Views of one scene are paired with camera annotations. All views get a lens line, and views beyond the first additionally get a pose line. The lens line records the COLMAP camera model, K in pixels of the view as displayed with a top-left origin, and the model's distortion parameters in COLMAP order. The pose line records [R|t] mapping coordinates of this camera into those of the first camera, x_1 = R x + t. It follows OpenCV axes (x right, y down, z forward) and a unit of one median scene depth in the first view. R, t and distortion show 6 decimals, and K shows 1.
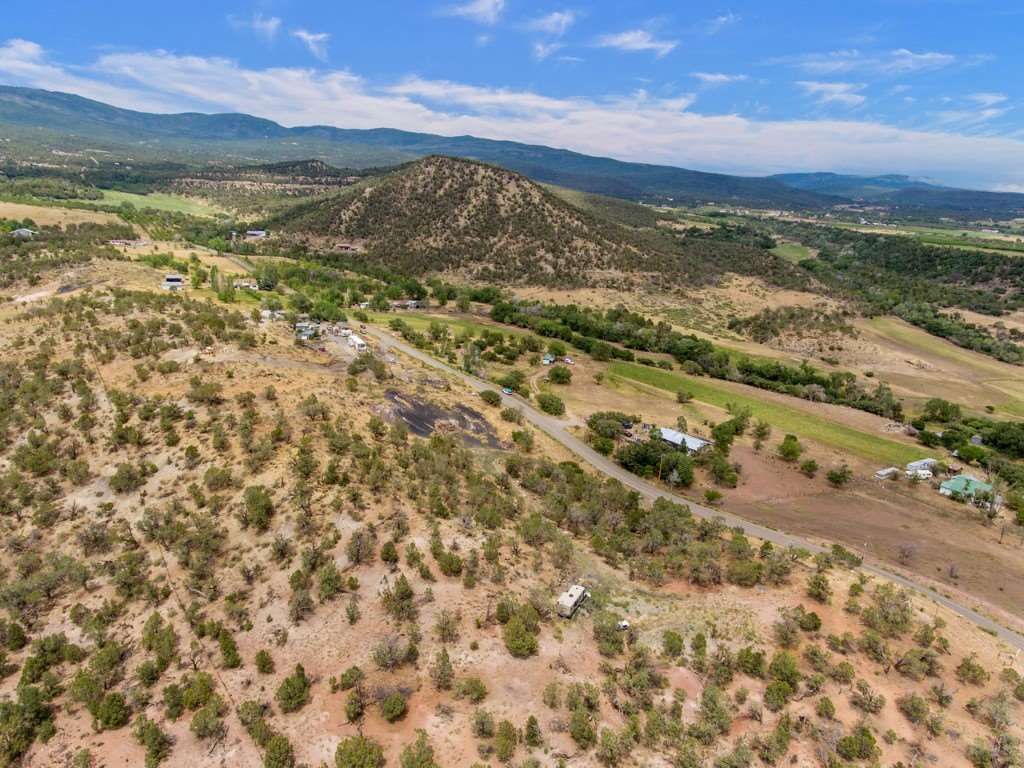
lens RADIAL K [[678.8, 0, 512.8], [0, 678.8, 437.4], [0, 0, 1]] dist [-0.010822, 0.009214]
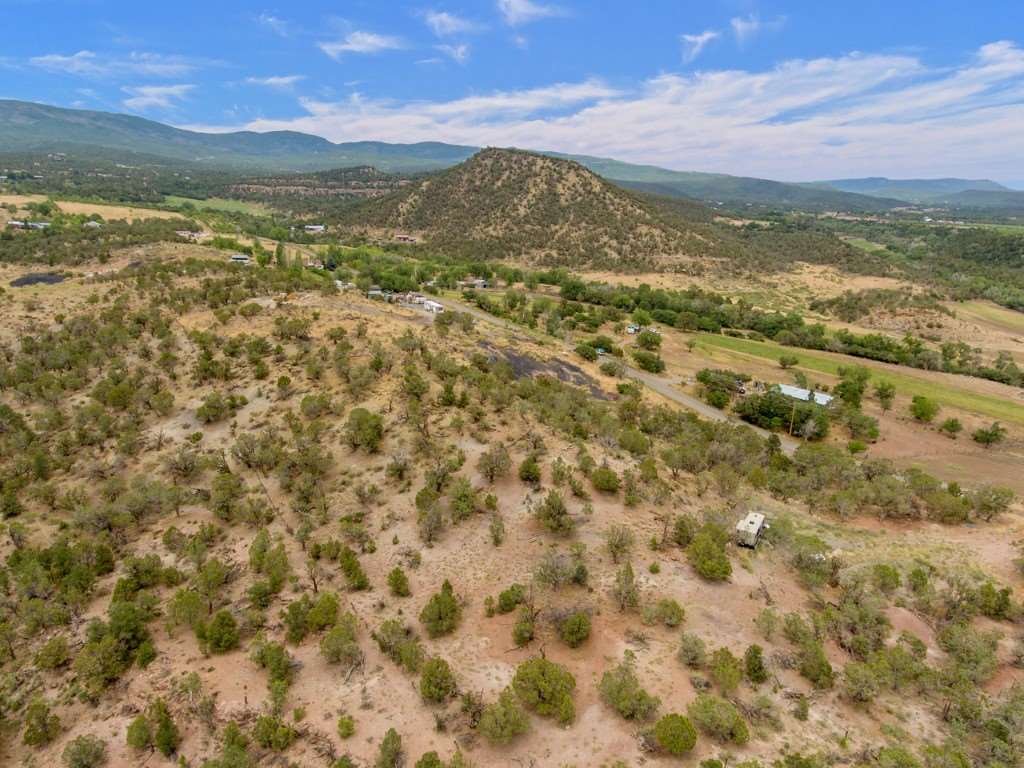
lens RADIAL K [[678.8, 0, 512.8], [0, 678.8, 437.4], [0, 0, 1]] dist [-0.010822, 0.009214]
pose [[0.998165, 0.003382, -0.060462, -0.088355], [-0.004433, 0.999841, -0.017264, 0.083044], [0.060394, 0.017500, 0.998021, 0.090784]]
